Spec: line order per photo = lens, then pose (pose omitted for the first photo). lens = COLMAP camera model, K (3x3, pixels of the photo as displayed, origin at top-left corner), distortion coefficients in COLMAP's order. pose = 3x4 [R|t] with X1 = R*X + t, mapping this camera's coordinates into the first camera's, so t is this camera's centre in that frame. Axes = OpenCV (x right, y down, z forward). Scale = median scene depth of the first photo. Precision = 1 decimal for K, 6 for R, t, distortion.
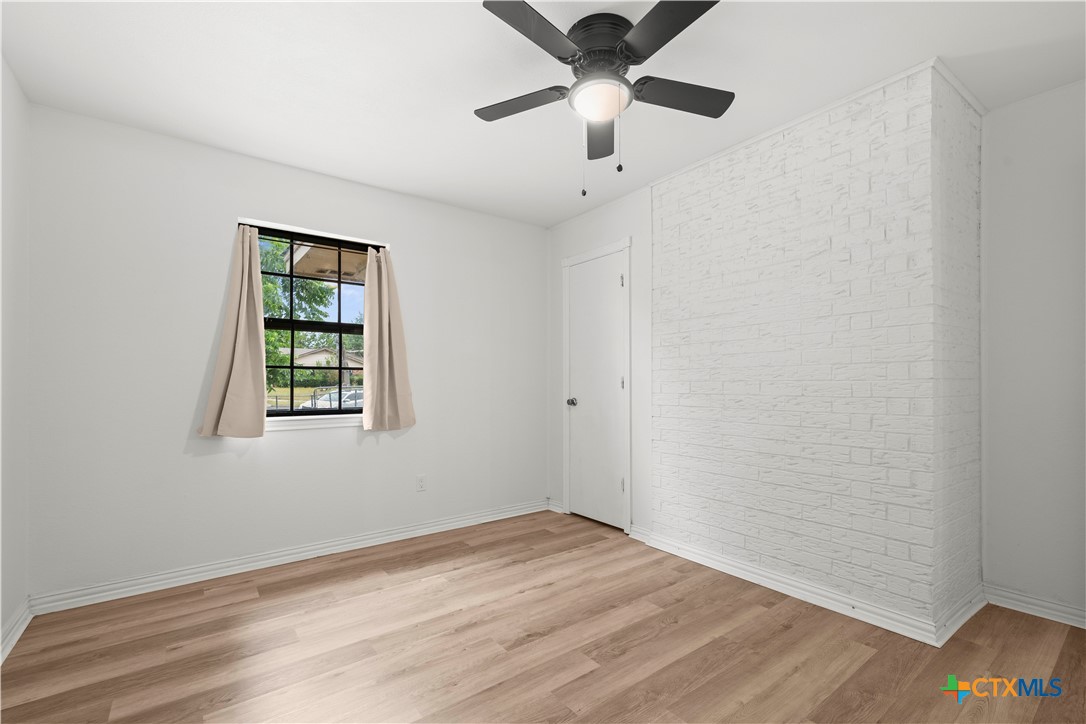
lens RADIAL K [[475.5, 0, 557.2], [0, 475.5, 375.2], [0, 0, 1]] dist [-0.002993, -0.000955]
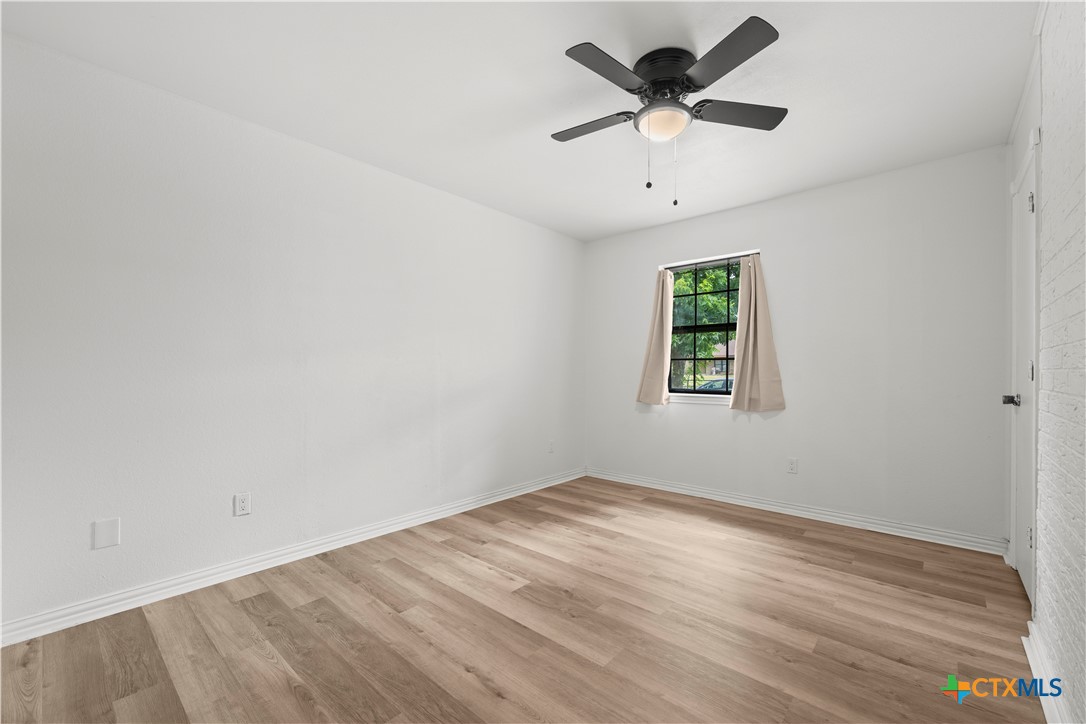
lens RADIAL K [[449.5, 0, 544.4], [0, 449.5, 367.9], [0, 0, 1]] dist [-0.000037, -0.001352]
pose [[0.179999, -0.003145, -0.983662, 0.679897], [0.014108, 0.999900, -0.000616, 0.003834], [0.983566, -0.013766, 0.180025, 0.323710]]
